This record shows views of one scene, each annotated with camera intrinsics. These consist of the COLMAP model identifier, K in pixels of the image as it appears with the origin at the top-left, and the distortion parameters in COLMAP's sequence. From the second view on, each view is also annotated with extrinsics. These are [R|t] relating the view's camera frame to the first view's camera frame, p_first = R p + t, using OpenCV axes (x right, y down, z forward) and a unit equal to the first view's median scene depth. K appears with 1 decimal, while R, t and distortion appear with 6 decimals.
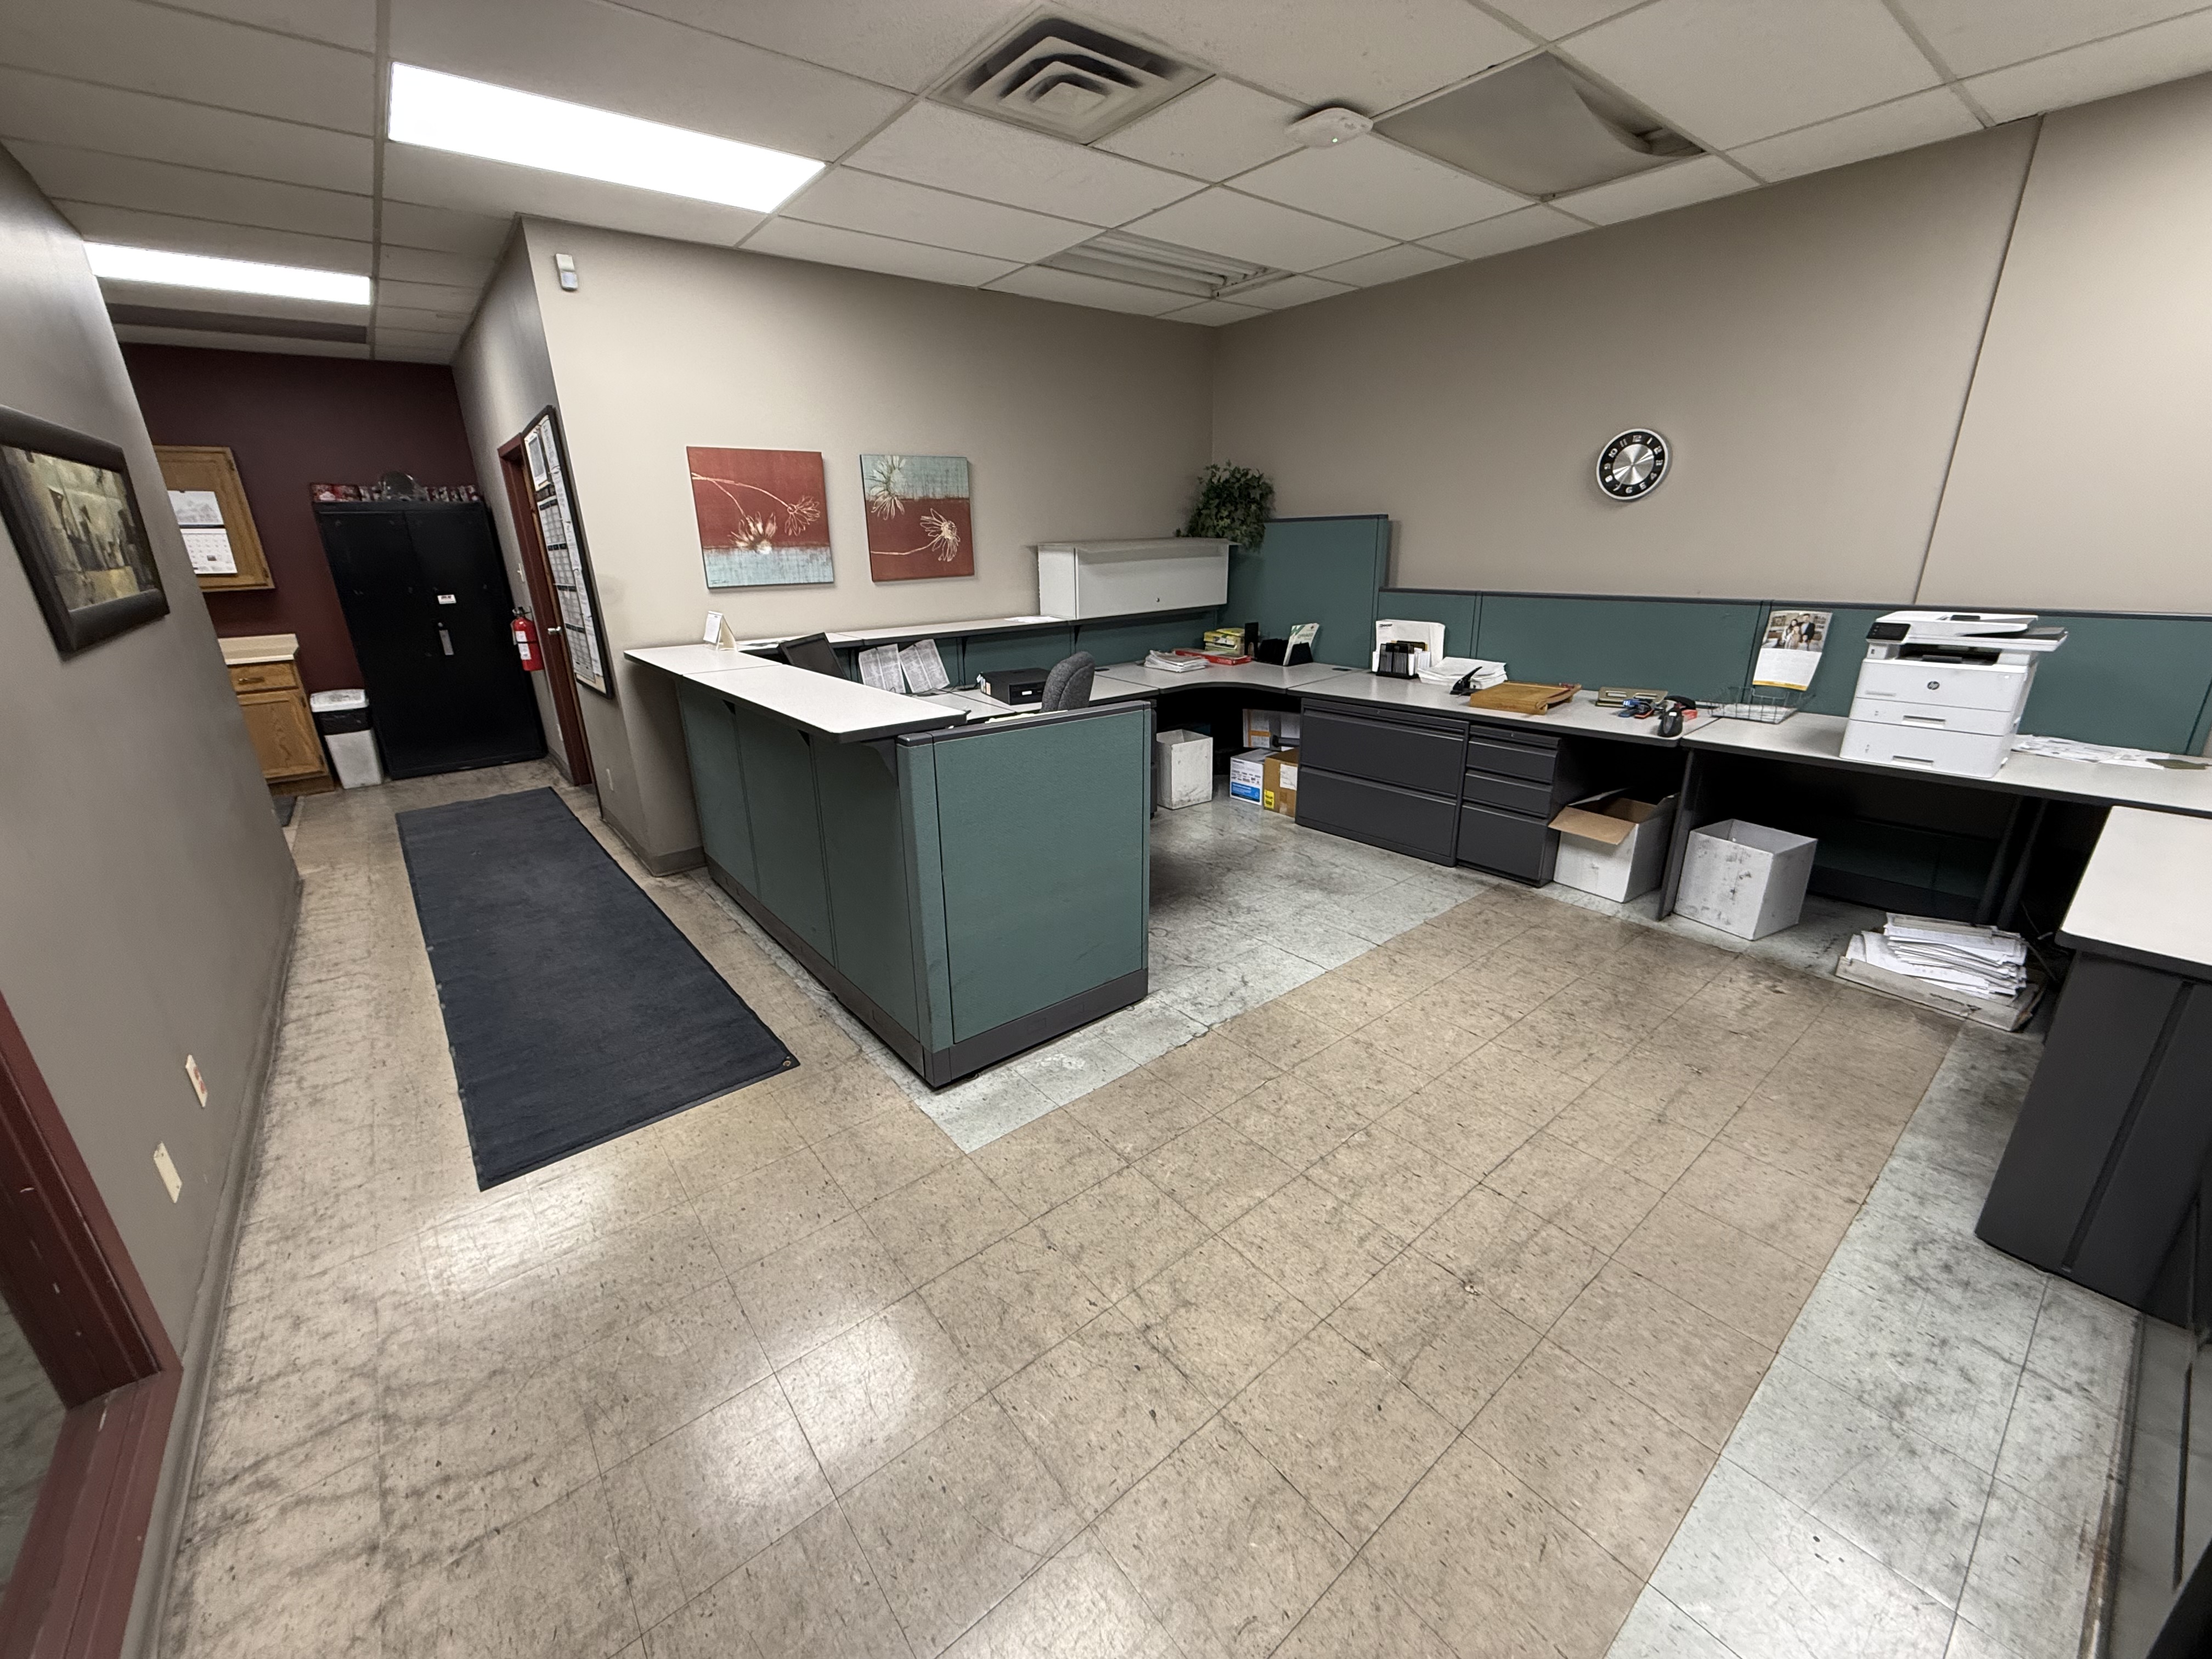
lens RADIAL K [[883.0, 0, 1104.1], [0, 883.0, 828.6], [0, 0, 1]] dist [0.000743, 0.000125]
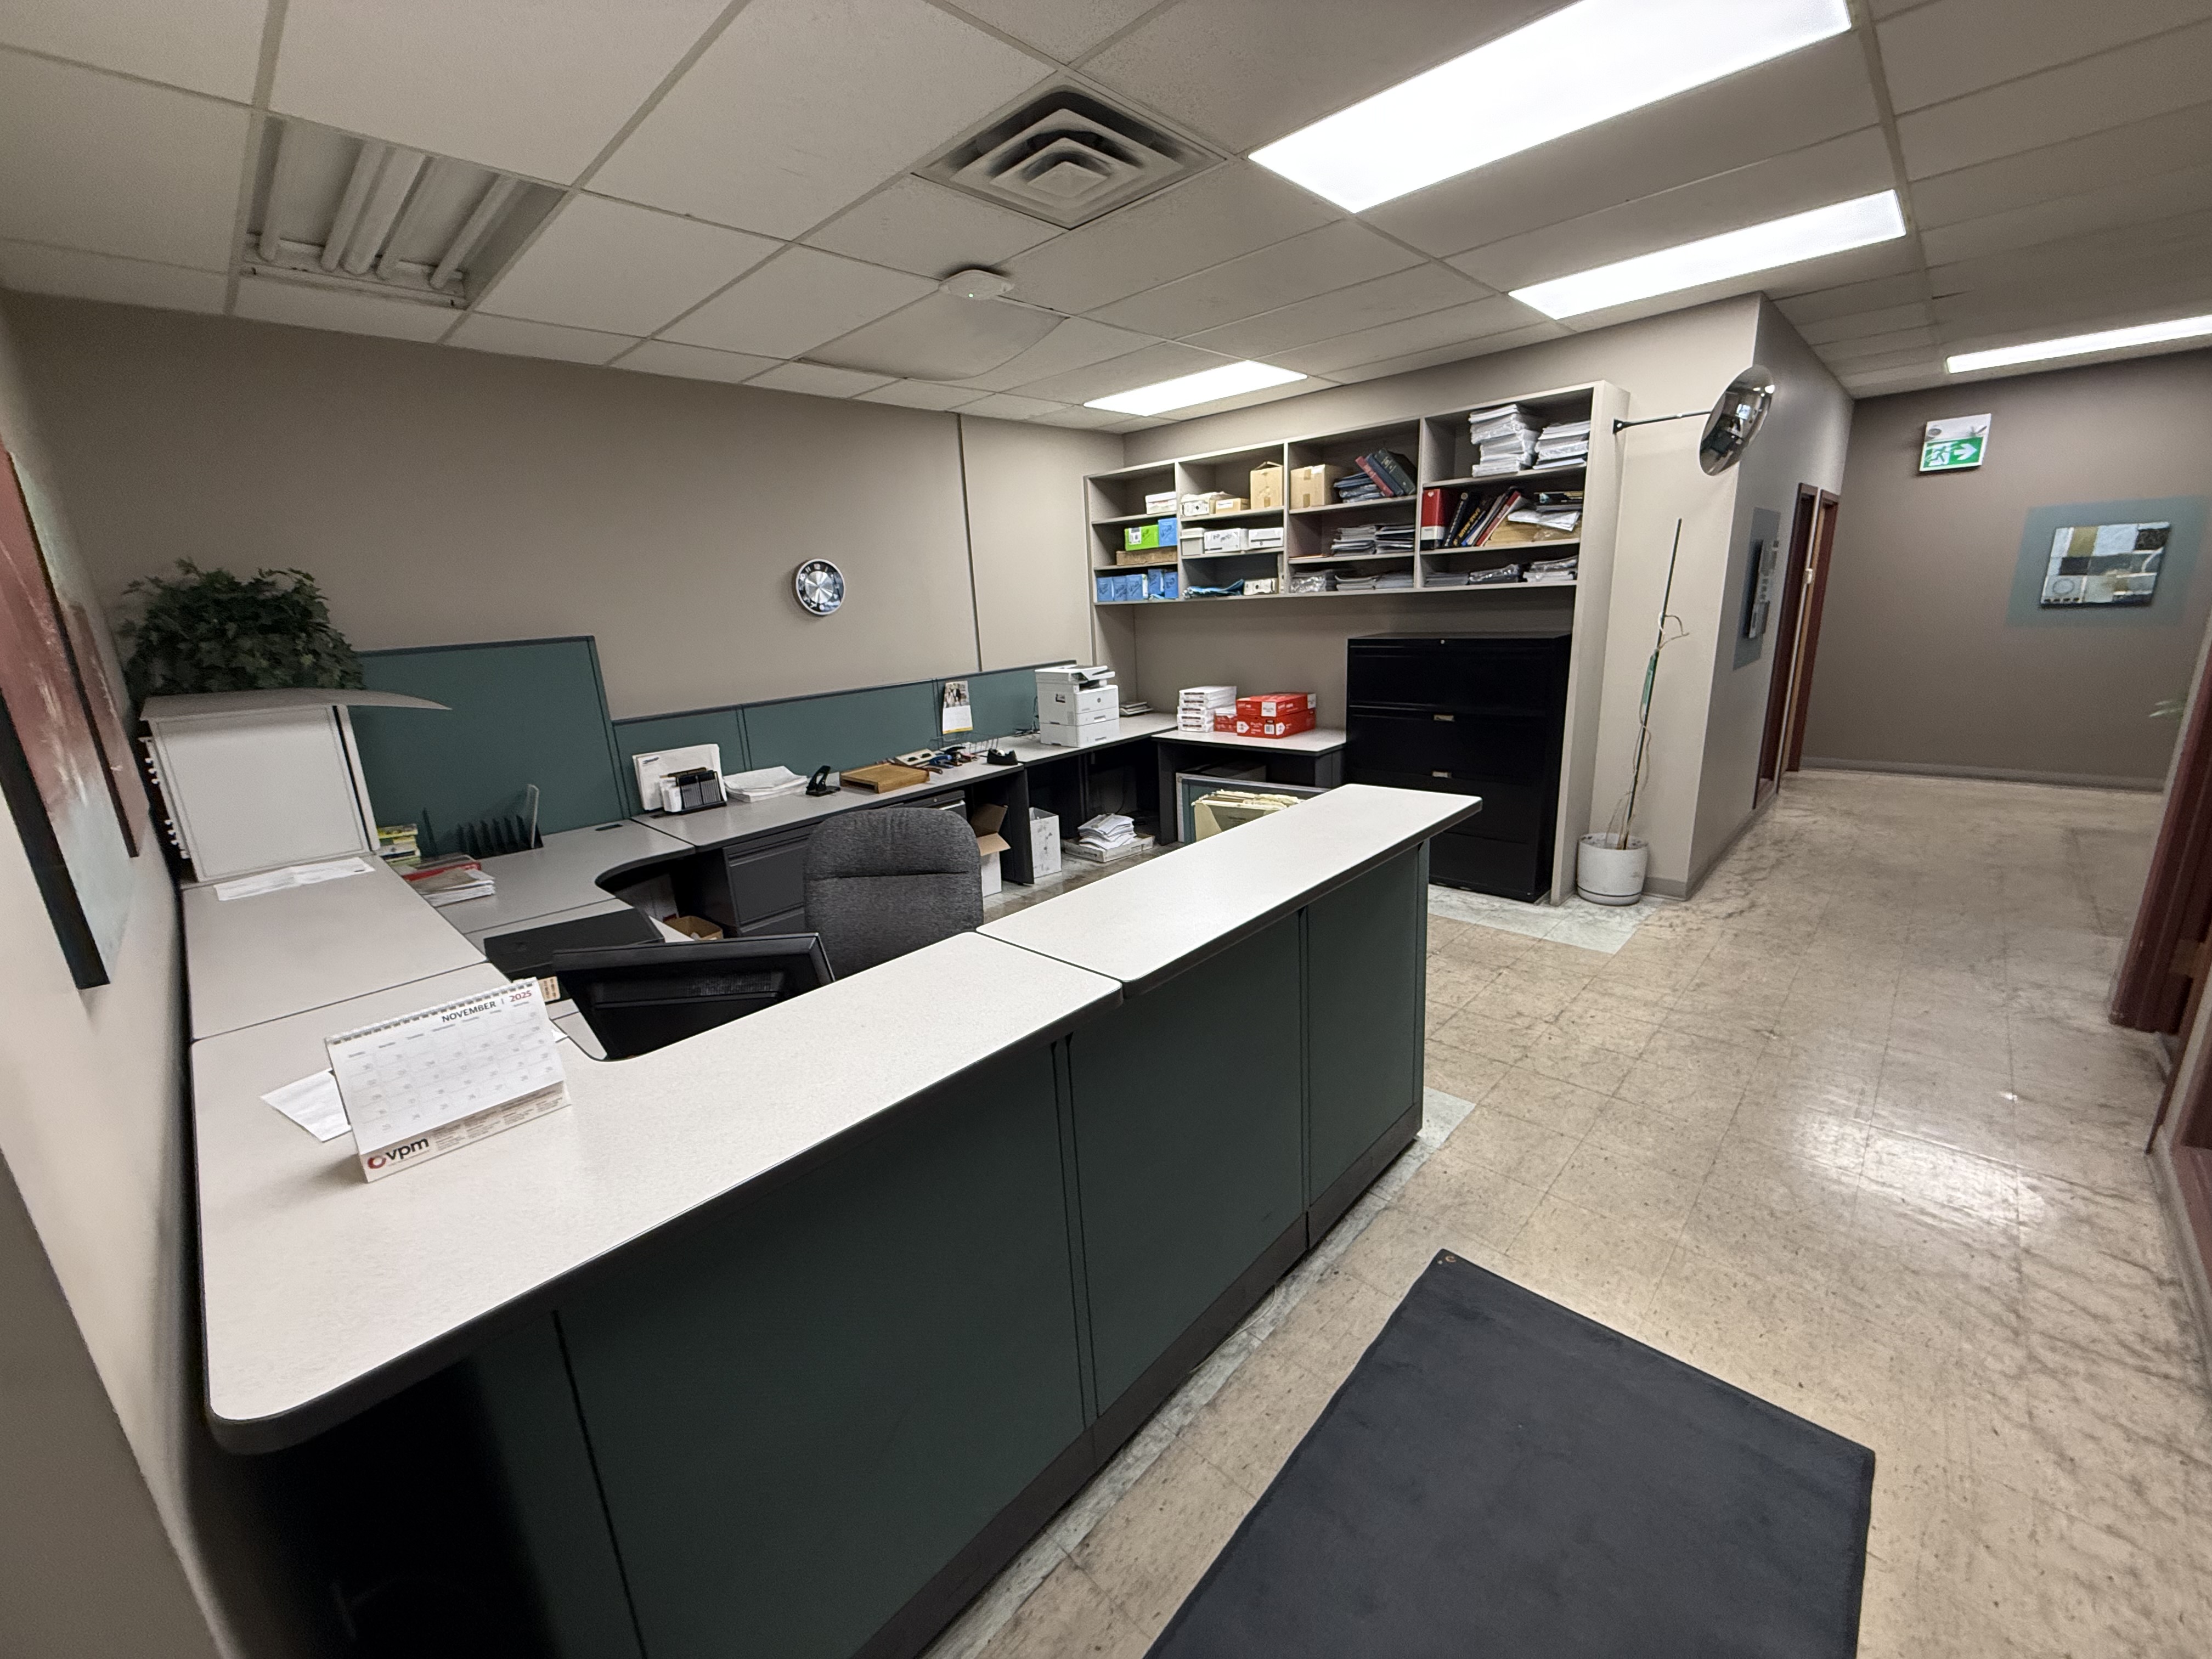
lens RADIAL K [[883.0, 0, 1100.0], [0, 883.0, 827.3], [0, 0, 1]] dist [0.000743, 0.000125]
pose [[-0.132229, -0.223607, 0.965668, -0.924744], [0.371146, 0.892183, 0.257412, -0.376950], [-0.919112, 0.392441, -0.034981, 1.074575]]
